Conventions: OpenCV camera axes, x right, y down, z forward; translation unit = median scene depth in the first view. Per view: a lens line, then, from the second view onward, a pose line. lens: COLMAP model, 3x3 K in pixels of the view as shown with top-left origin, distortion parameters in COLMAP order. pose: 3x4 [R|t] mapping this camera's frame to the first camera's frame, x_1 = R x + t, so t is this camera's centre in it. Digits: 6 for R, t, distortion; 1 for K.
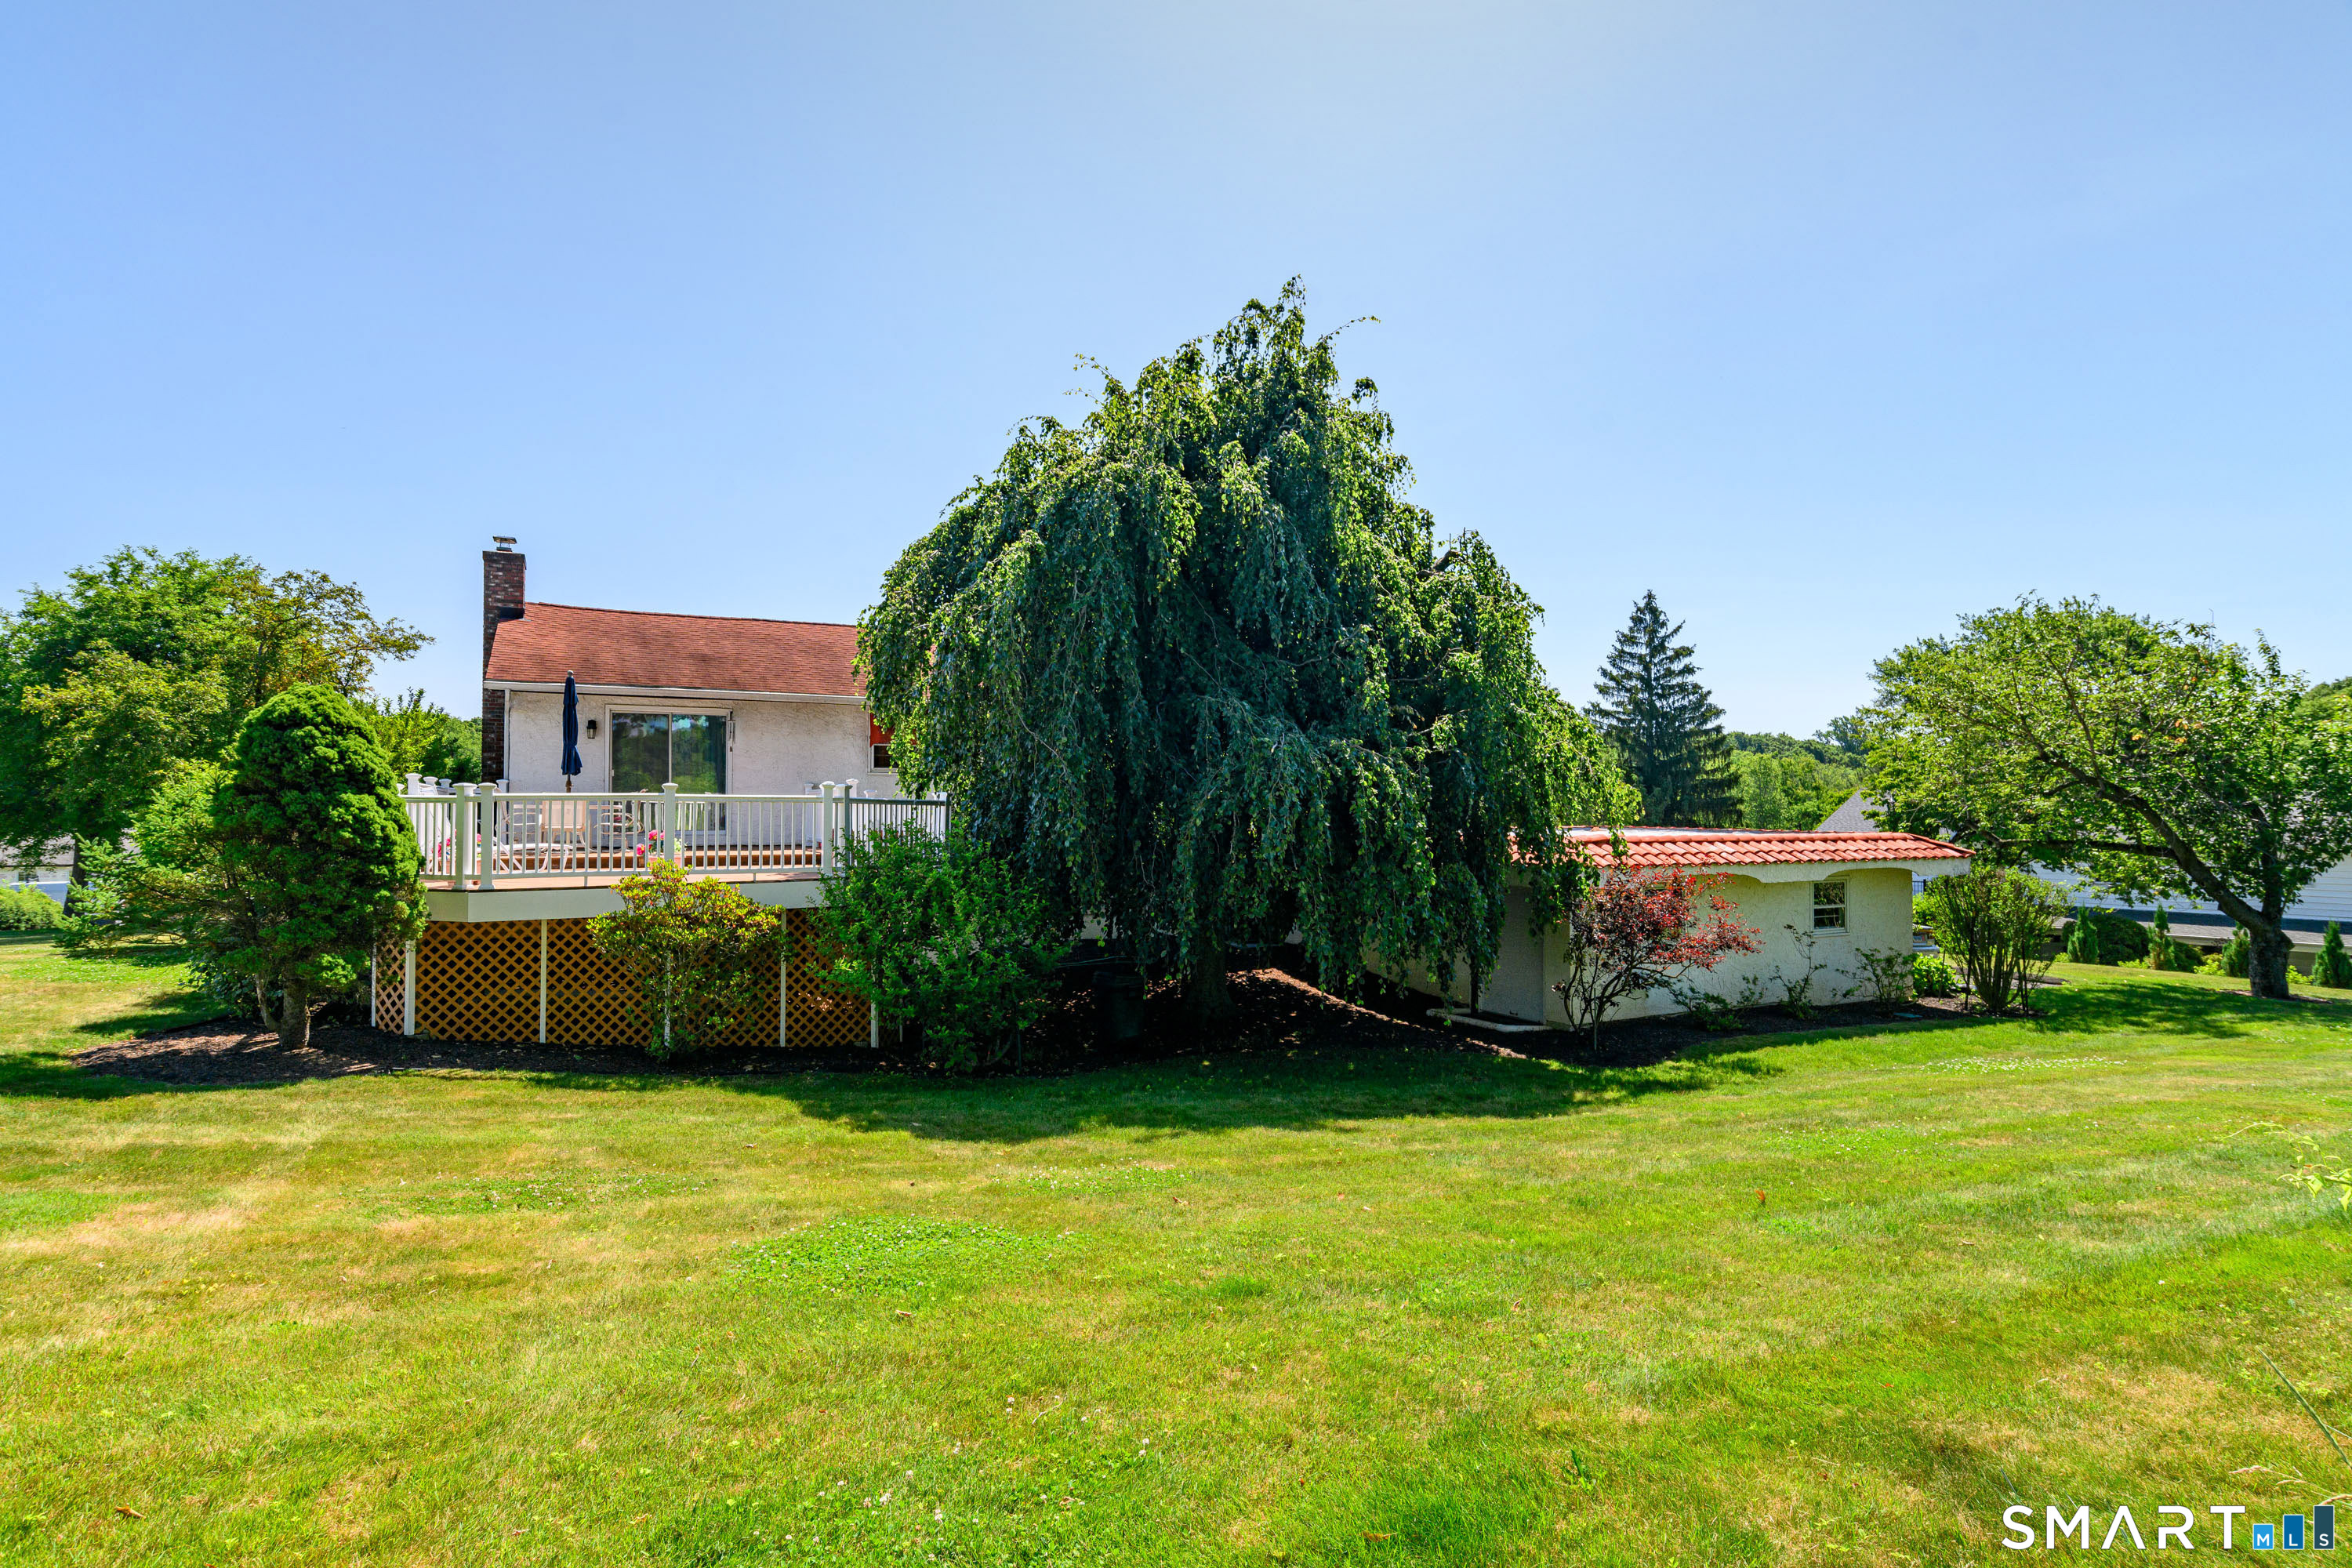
lens RADIAL K [[1215.0, 0, 1176.2], [0, 1215.0, 786.3], [0, 0, 1]] dist [-0.002555, 0.000041]
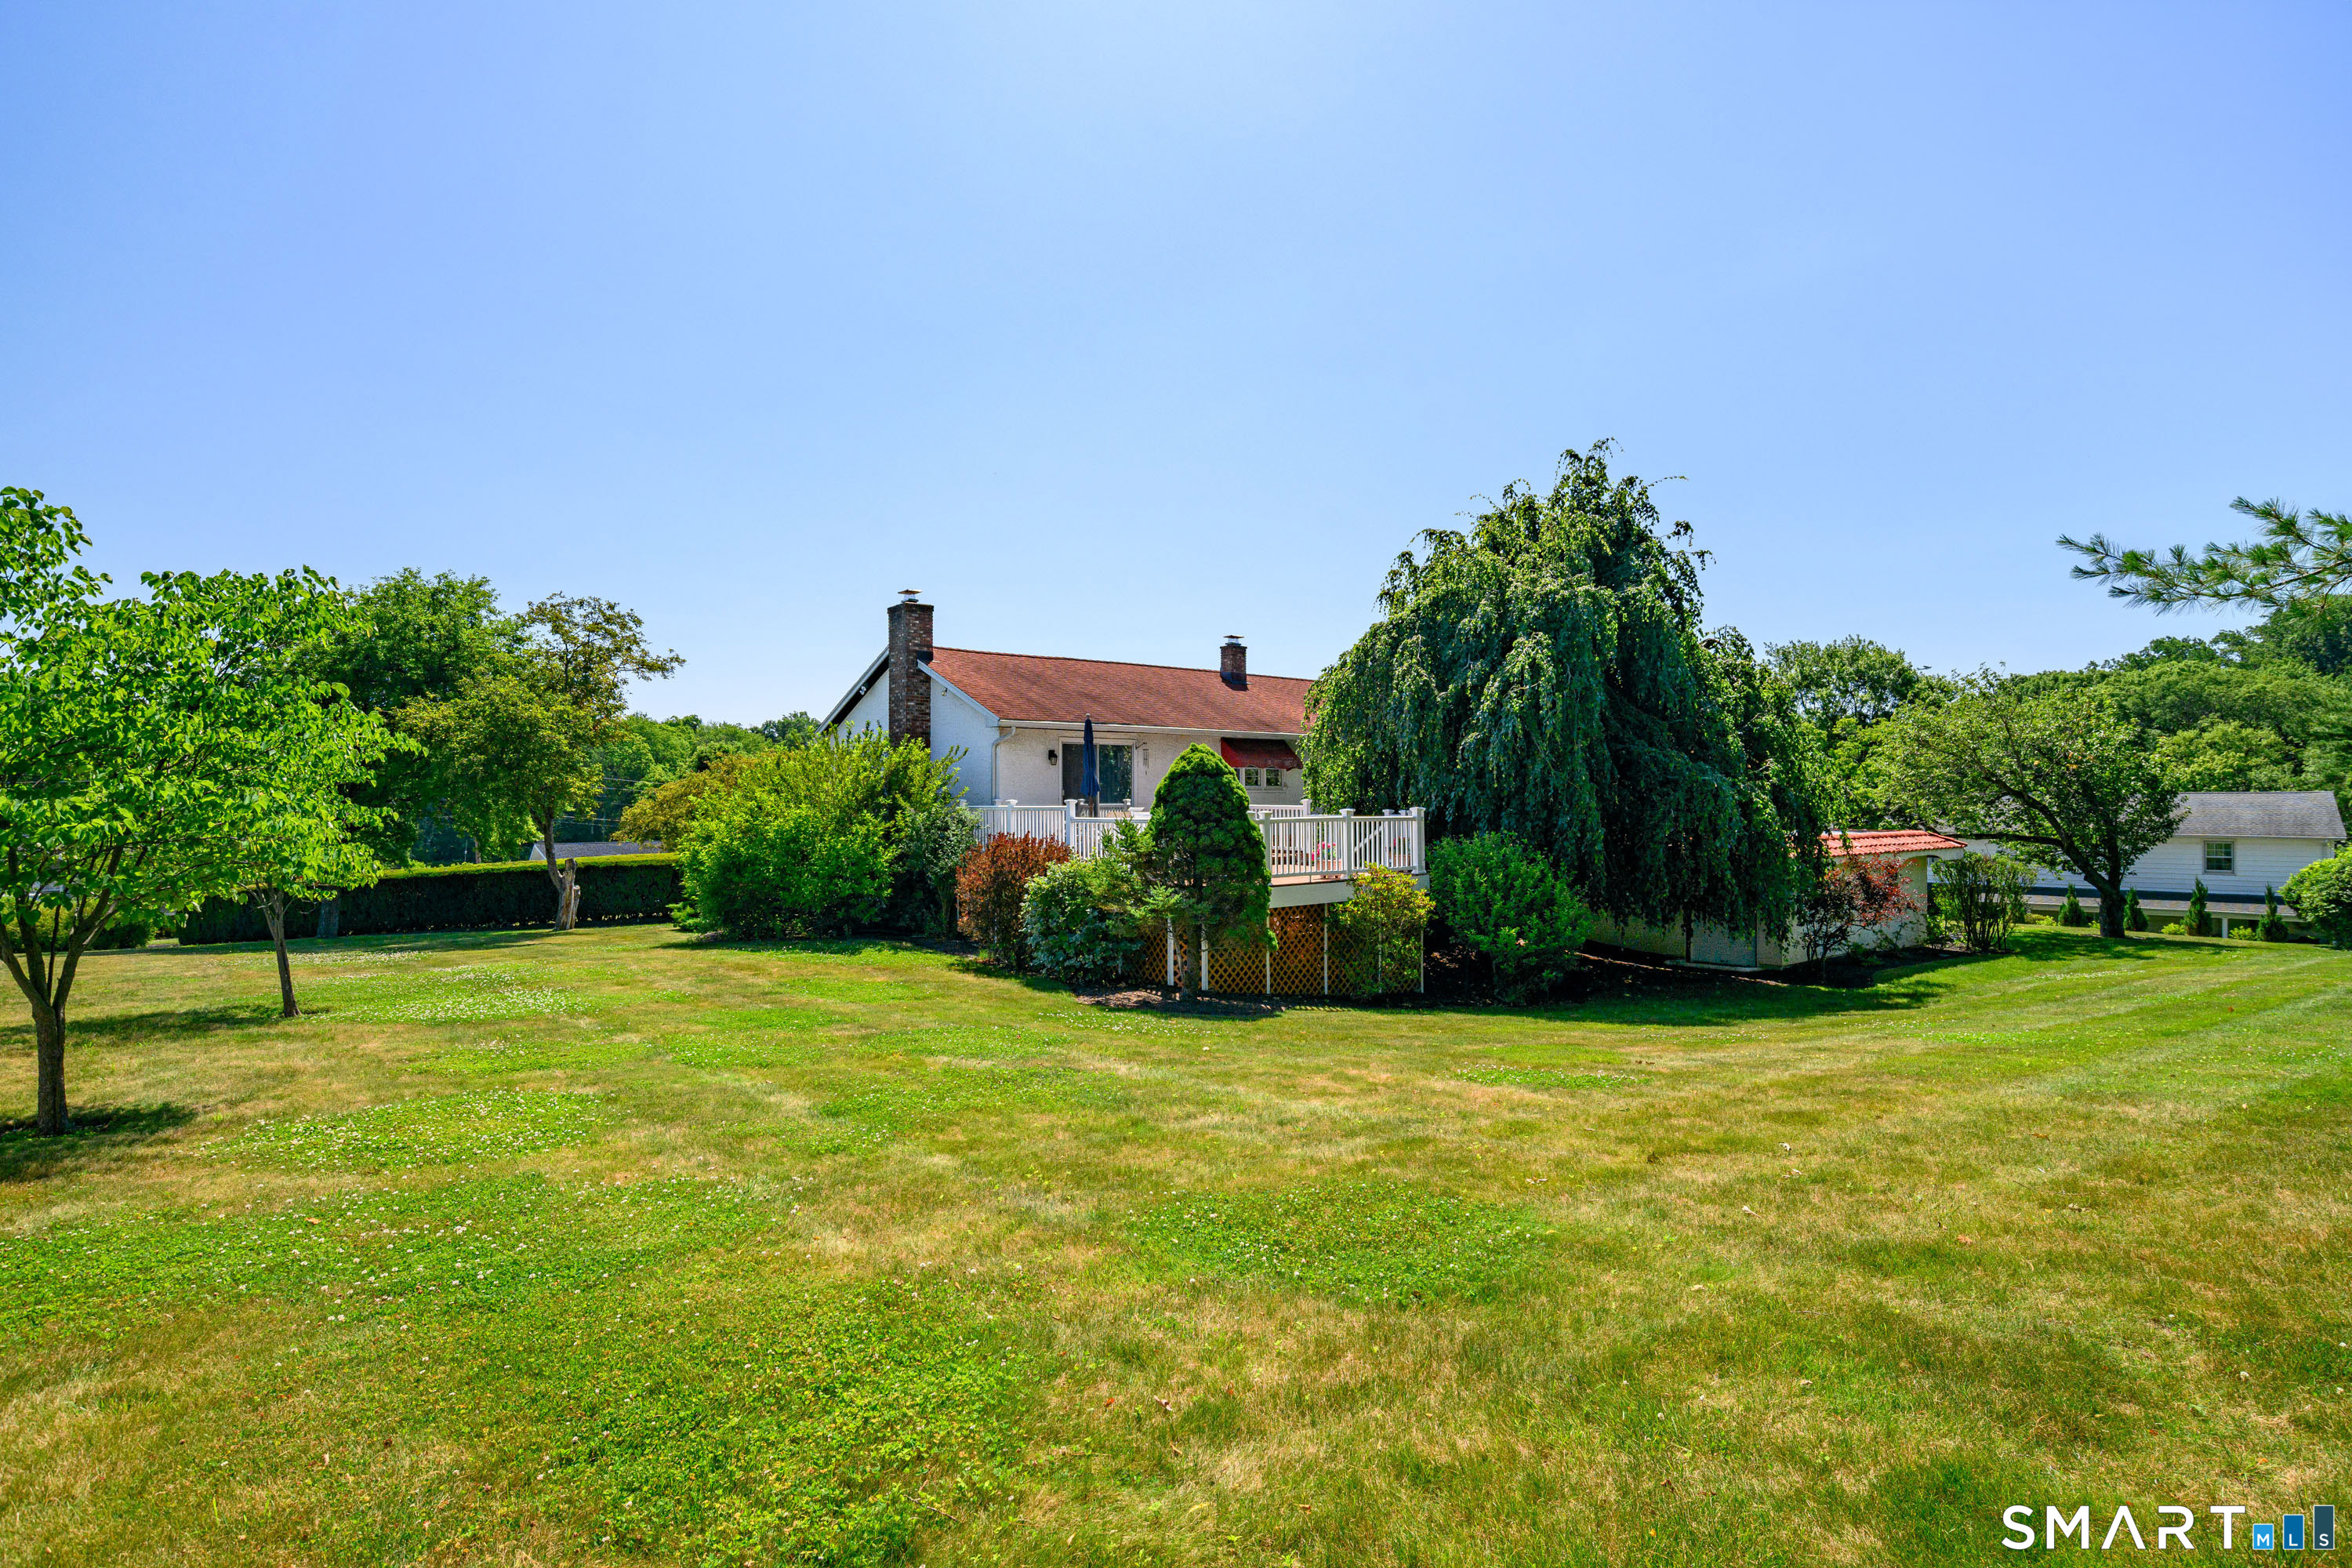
lens RADIAL K [[1215.0, 0, 1175.5], [0, 1215.0, 789.0], [0, 0, 1]] dist [-0.002555, 0.000041]
pose [[0.975455, -0.001253, 0.220196, -0.623713], [-0.000500, 0.999969, 0.007905, -0.023512], [-0.220199, -0.007821, 0.975424, -0.233274]]
